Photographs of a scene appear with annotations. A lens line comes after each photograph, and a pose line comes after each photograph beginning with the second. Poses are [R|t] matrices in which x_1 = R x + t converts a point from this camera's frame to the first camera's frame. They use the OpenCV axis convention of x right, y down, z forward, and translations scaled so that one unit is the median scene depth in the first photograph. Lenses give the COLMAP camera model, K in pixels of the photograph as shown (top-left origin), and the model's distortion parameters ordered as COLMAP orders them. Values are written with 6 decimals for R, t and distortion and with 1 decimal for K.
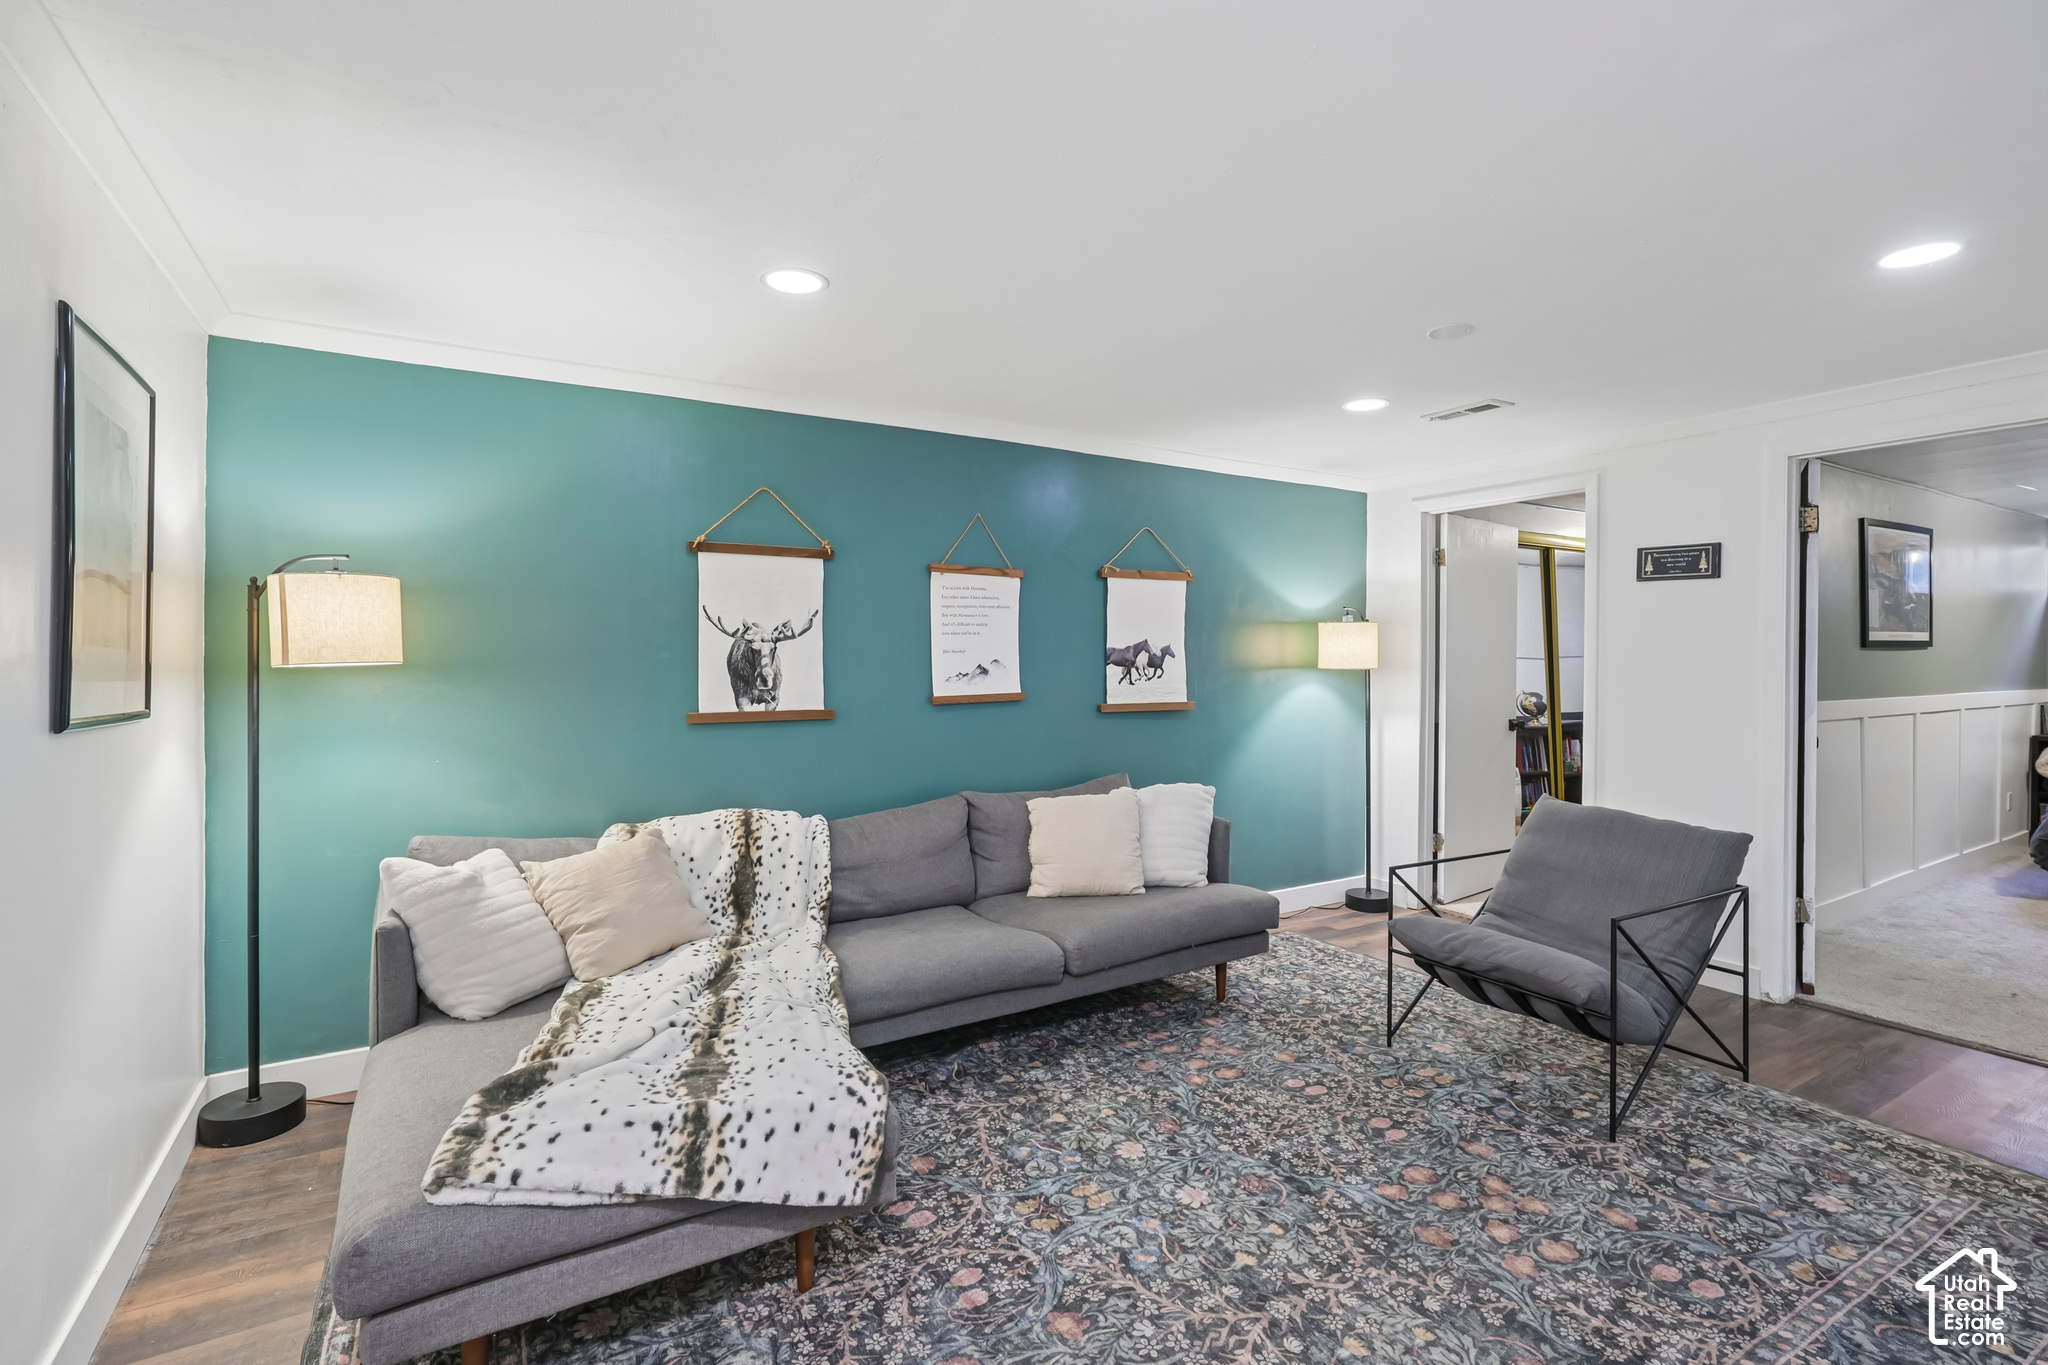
lens RADIAL K [[950.4, 0, 1020.5], [0, 950.4, 663.3], [0, 0, 1]] dist [0.000814, 0.001907]
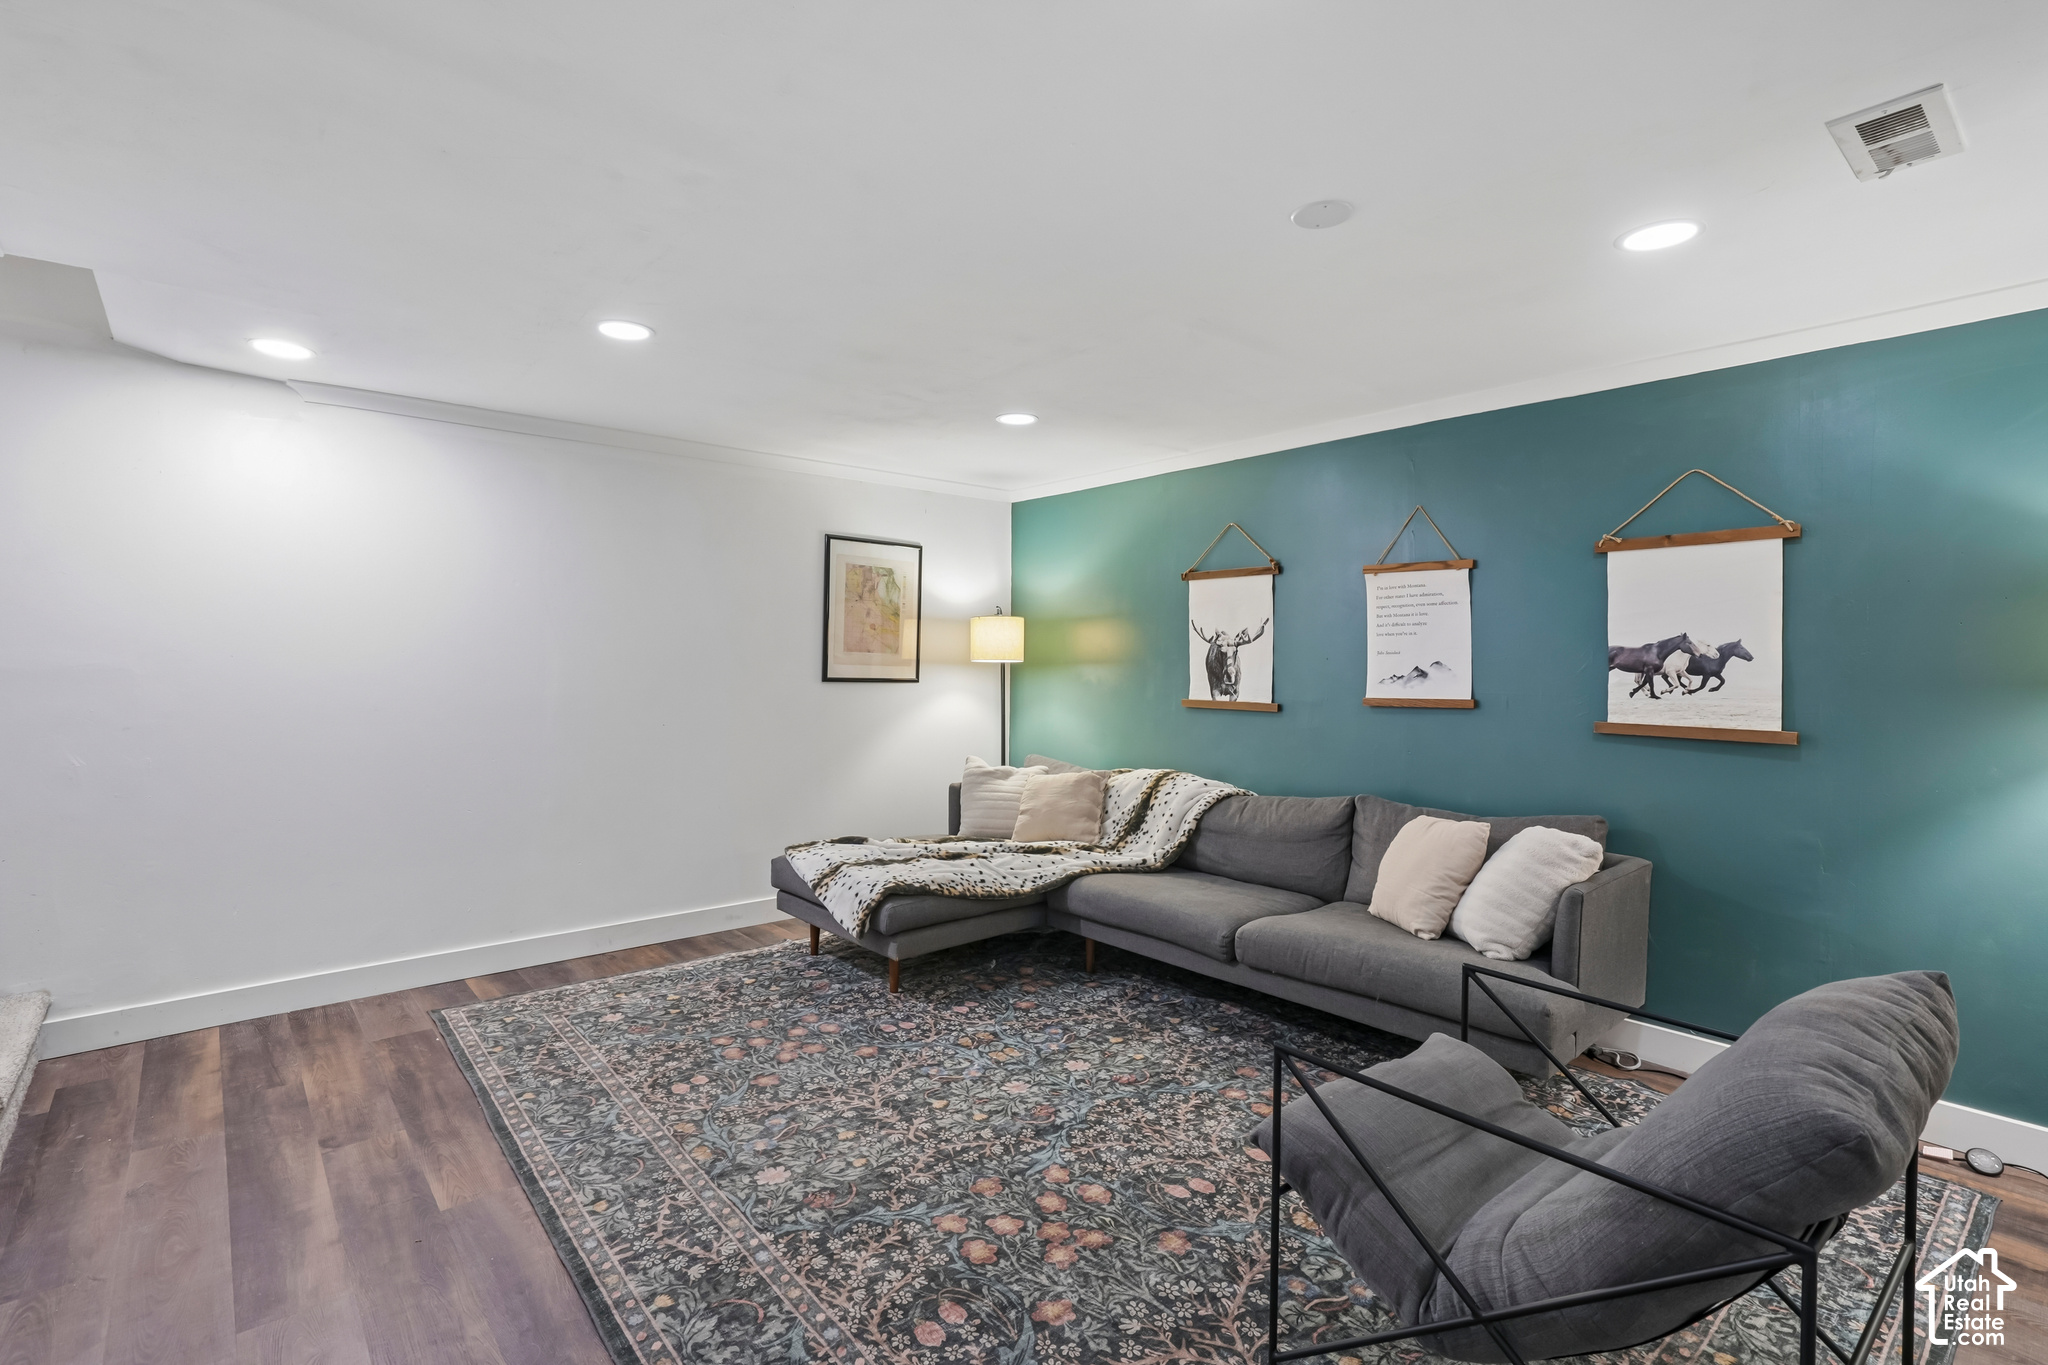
lens RADIAL K [[950.4, 0, 1016.2], [0, 950.4, 677.4], [0, 0, 1]] dist [0.000814, 0.001907]
pose [[0.156028, 0.016934, -0.987608, 1.187562], [-0.014464, 0.999785, 0.014857, 0.005152], [0.987647, 0.011967, 0.156239, 0.678056]]
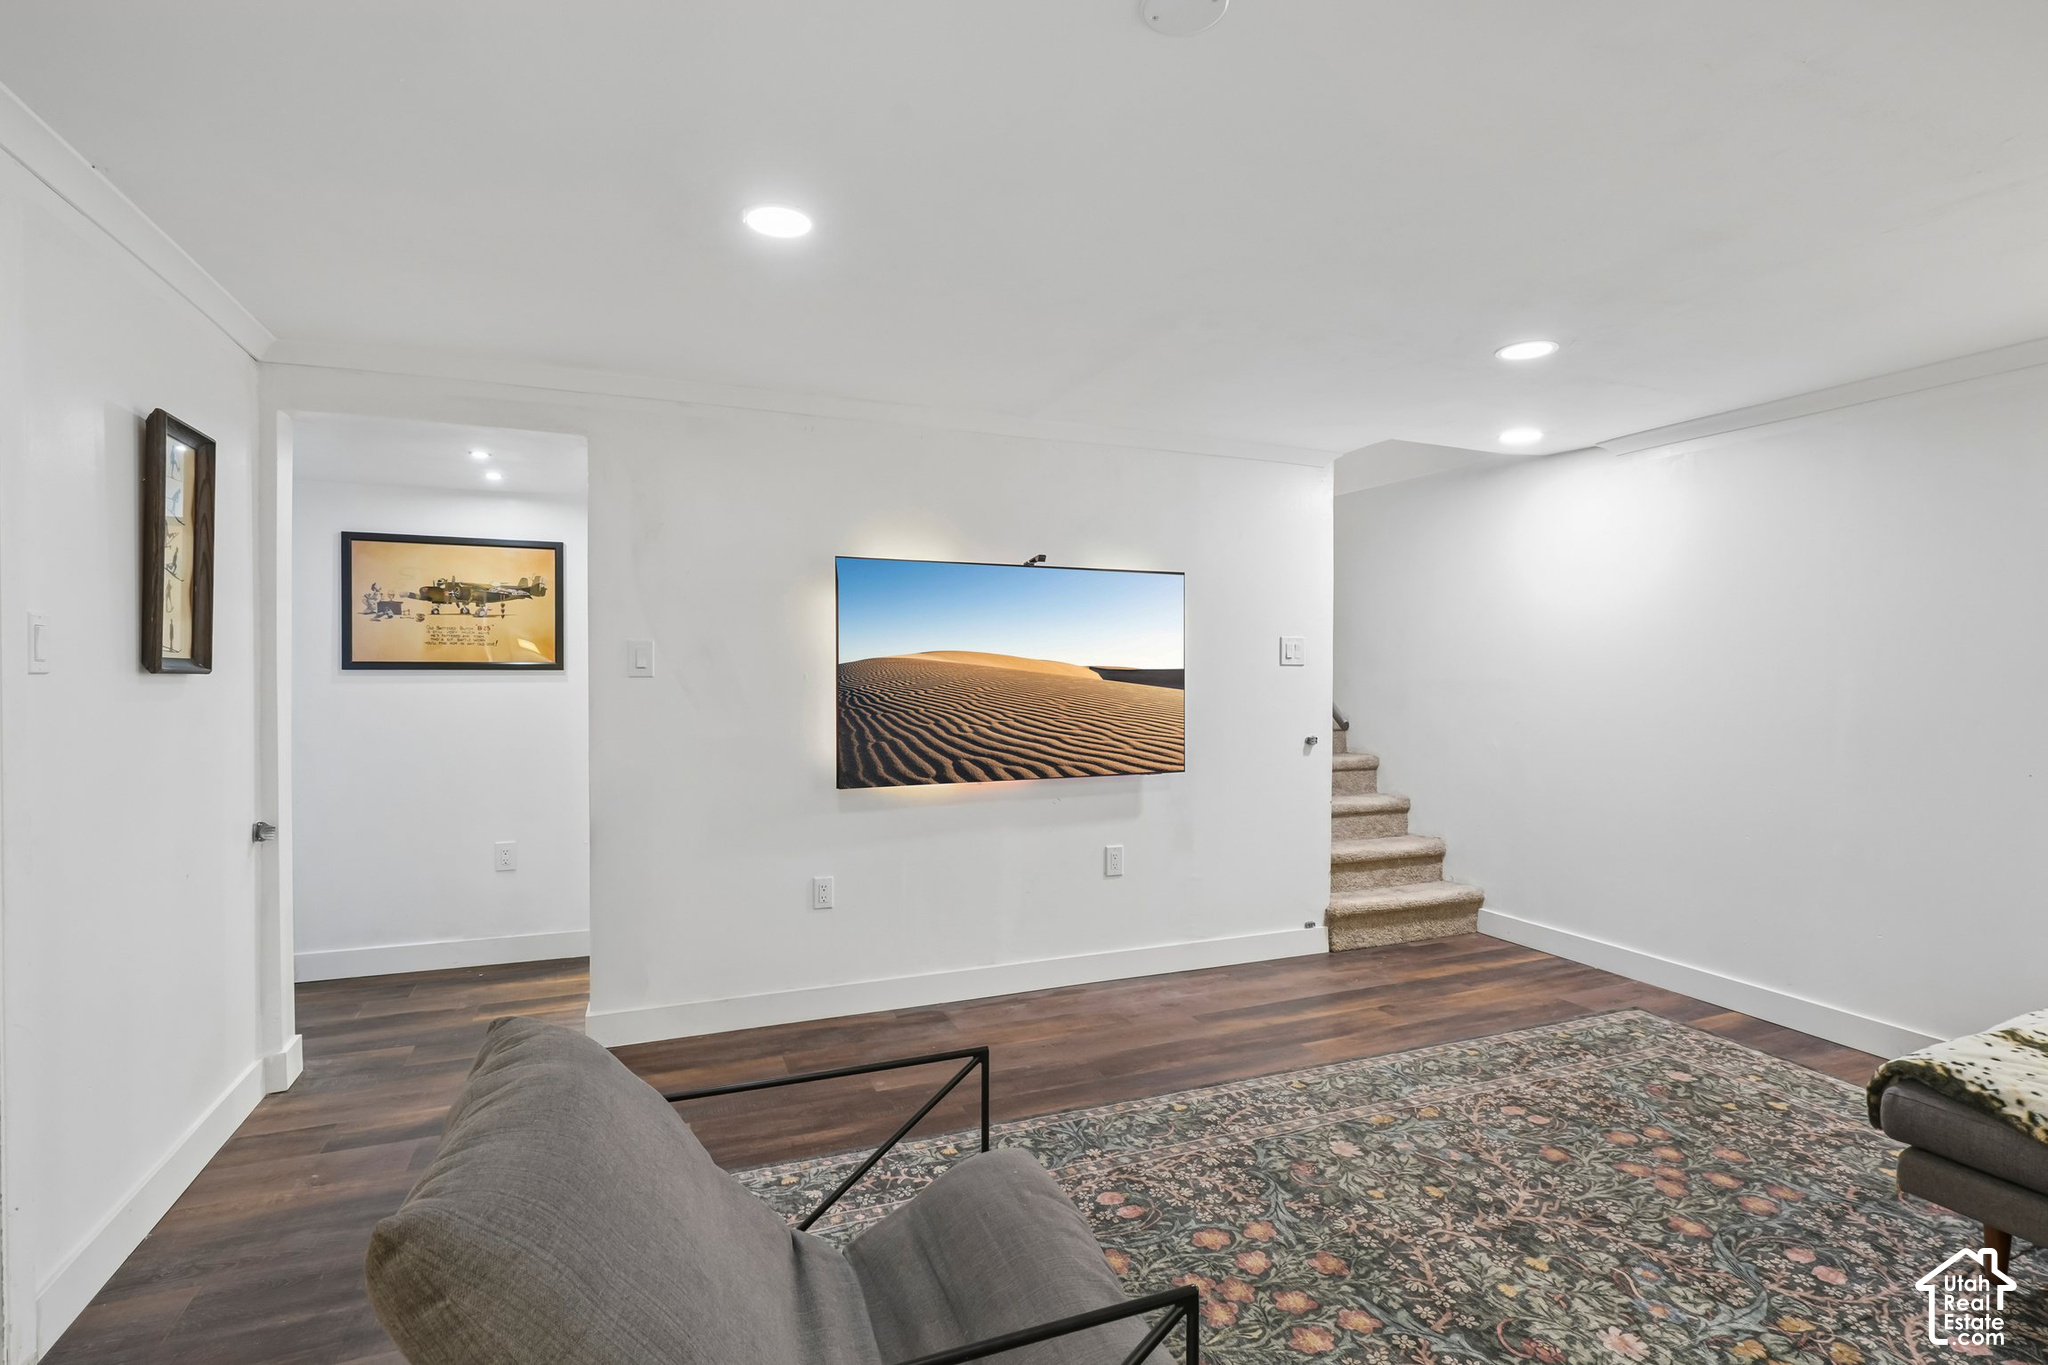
lens RADIAL K [[950.4, 0, 1016.8], [0, 950.4, 673.1], [0, 0, 1]] dist [0.000814, 0.001907]
pose [[-0.985695, -0.007908, 0.168355, 0.467000], [-0.006019, 0.999913, 0.011731, -0.004343], [-0.168434, 0.010549, -0.985657, 1.580761]]
